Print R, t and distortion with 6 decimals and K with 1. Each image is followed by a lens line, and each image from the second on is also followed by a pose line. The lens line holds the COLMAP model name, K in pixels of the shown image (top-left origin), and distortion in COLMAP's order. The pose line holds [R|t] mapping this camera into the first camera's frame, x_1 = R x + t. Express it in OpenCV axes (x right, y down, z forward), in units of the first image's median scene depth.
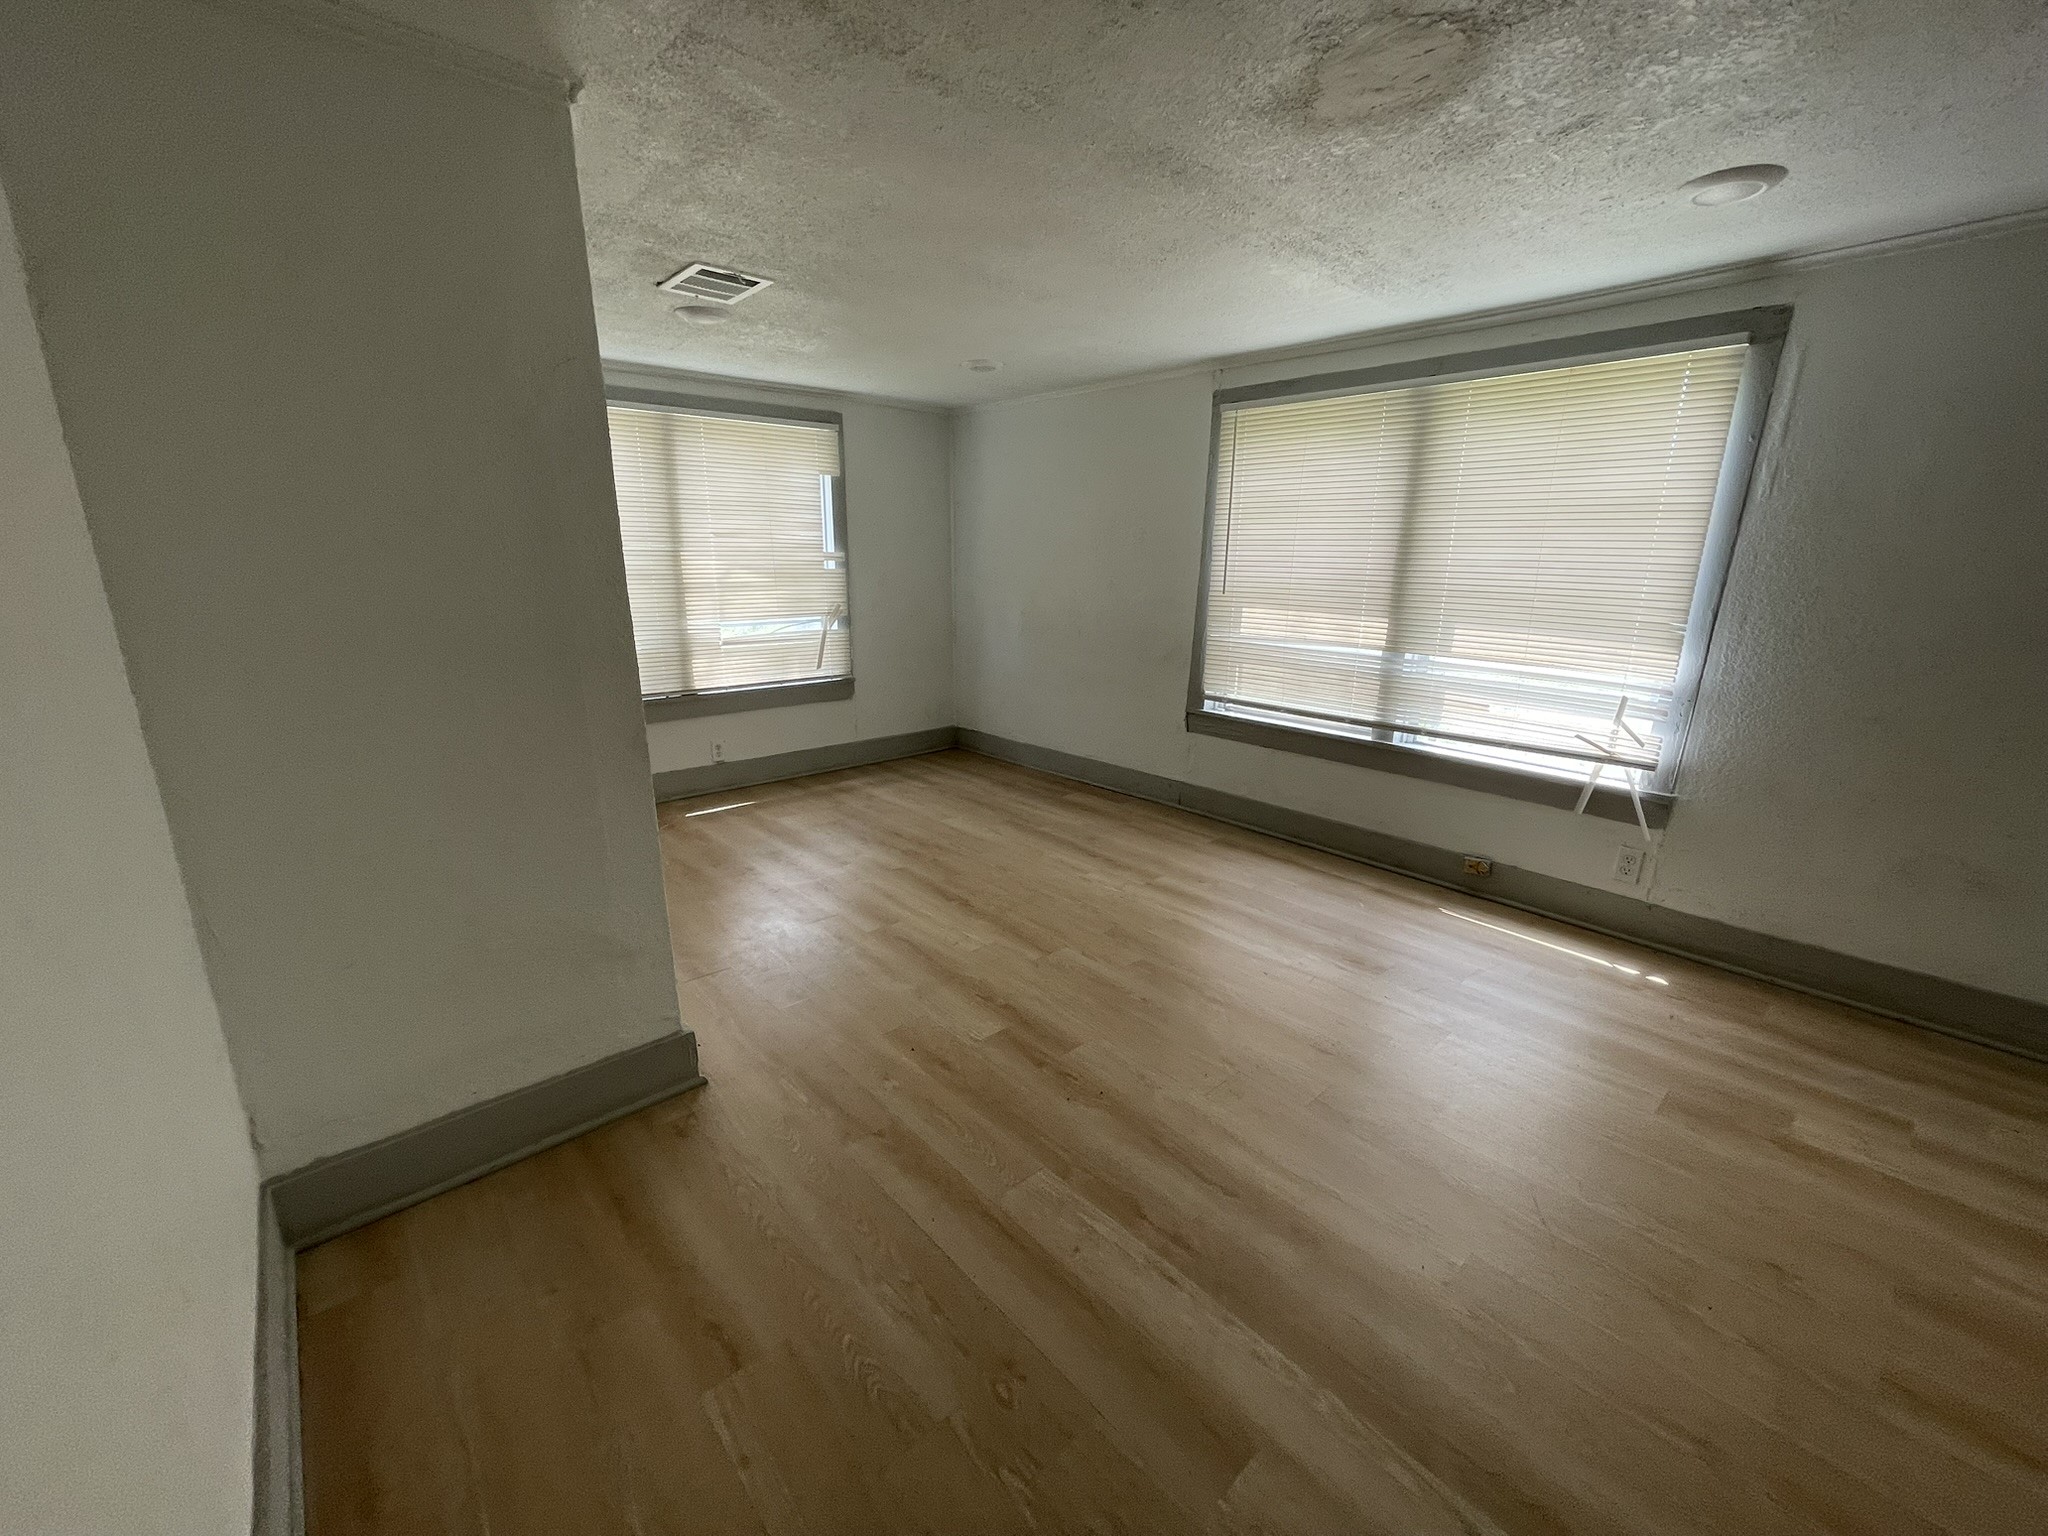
lens RADIAL K [[831.3, 0, 1013.5], [0, 831.3, 775.0], [0, 0, 1]] dist [-0.000572, 0.000277]
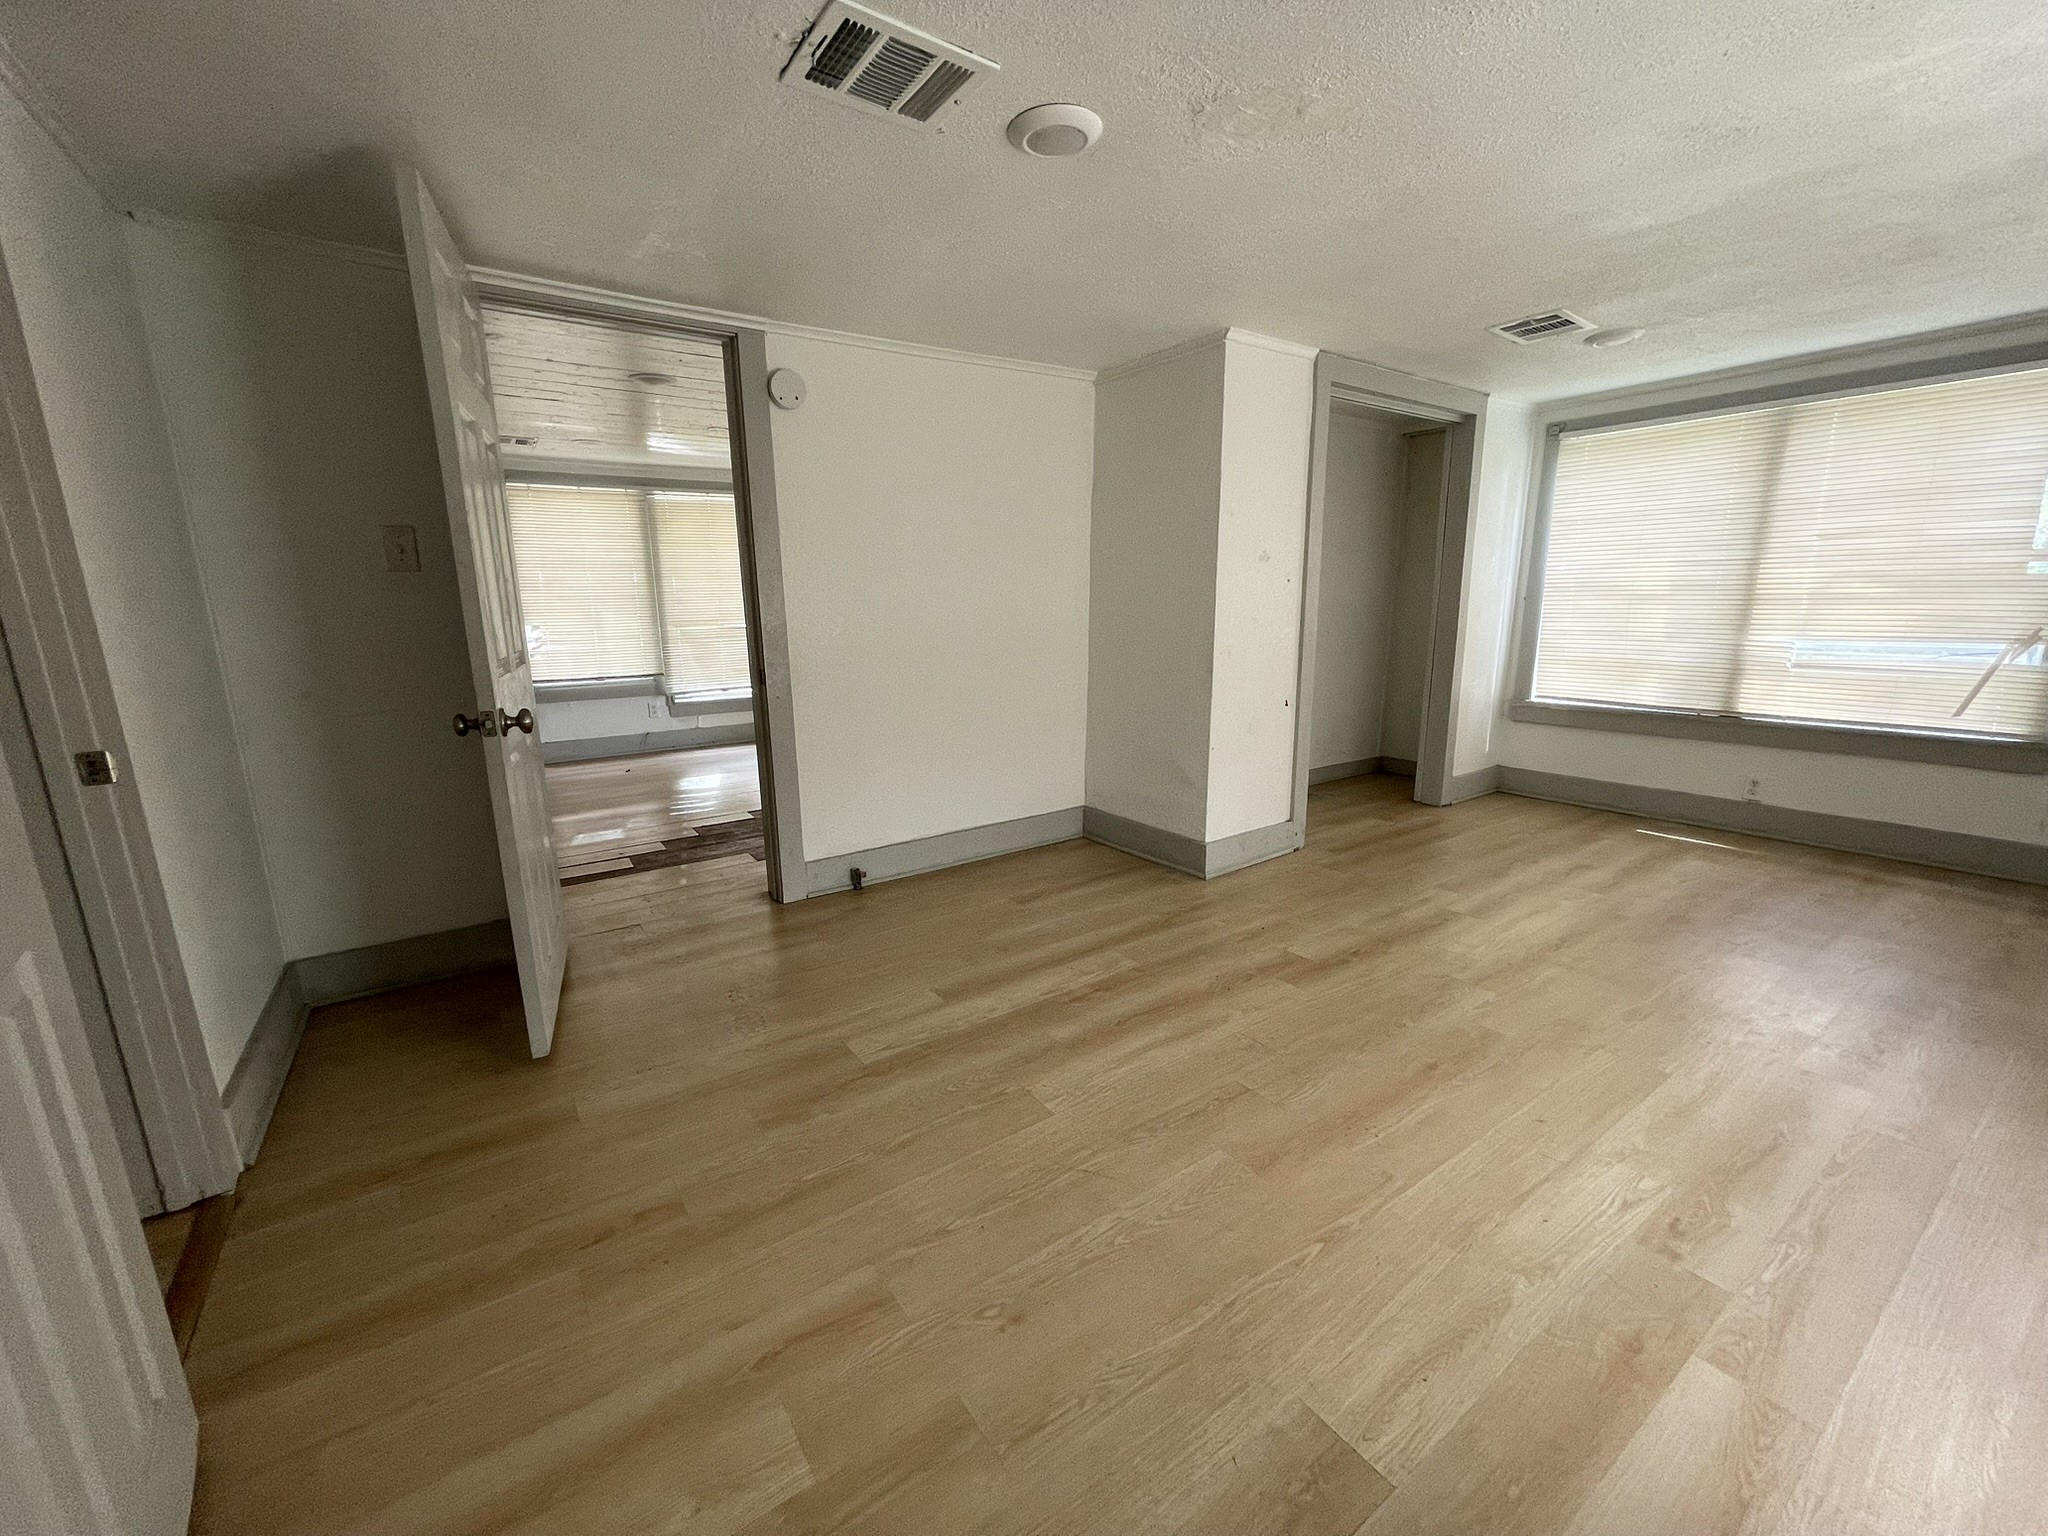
lens RADIAL K [[831.3, 0, 1012.7], [0, 831.3, 775.2], [0, 0, 1]] dist [-0.000572, 0.000277]
pose [[-0.126180, 0.204554, -0.970689, 0.907433], [-0.240709, 0.942953, 0.229999, -0.086259], [0.962360, 0.262675, -0.069744, 0.496618]]
